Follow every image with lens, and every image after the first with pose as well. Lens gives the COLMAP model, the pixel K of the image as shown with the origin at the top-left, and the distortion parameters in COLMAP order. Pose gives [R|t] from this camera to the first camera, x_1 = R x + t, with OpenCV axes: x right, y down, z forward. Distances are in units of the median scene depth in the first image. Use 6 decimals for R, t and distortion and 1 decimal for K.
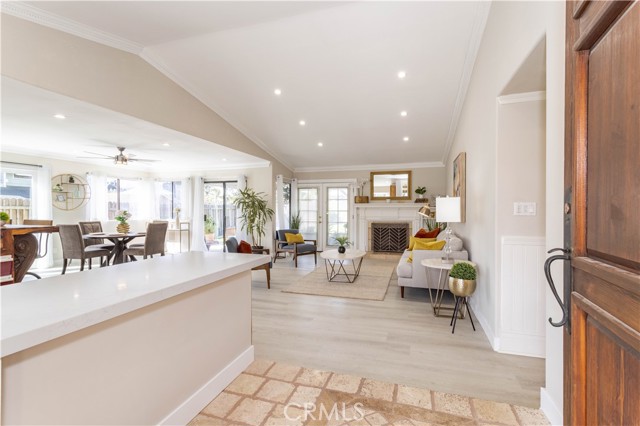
lens RADIAL K [[304.7, 0, 316.0], [0, 304.7, 213.3], [0, 0, 1]] dist [0.003258, 0.001979]
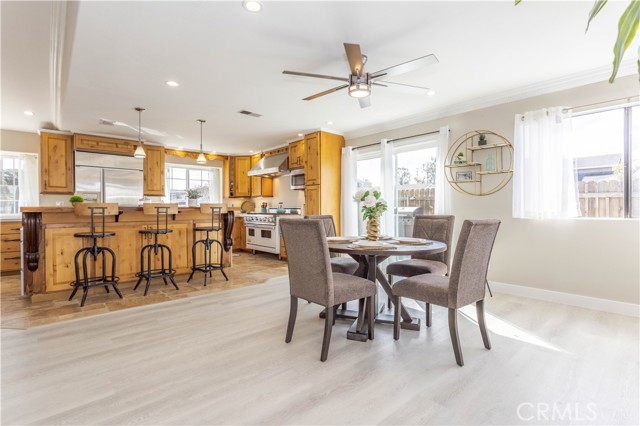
lens RADIAL K [[312.0, 0, 319.0], [0, 312.0, 211.3], [0, 0, 1]] dist [-0.004962, 0.000357]
pose [[-0.507201, 0.005556, -0.861810, -0.151308], [-0.010697, 0.999862, 0.012742, 0.013239], [0.861761, 0.015681, -0.507071, 0.956536]]
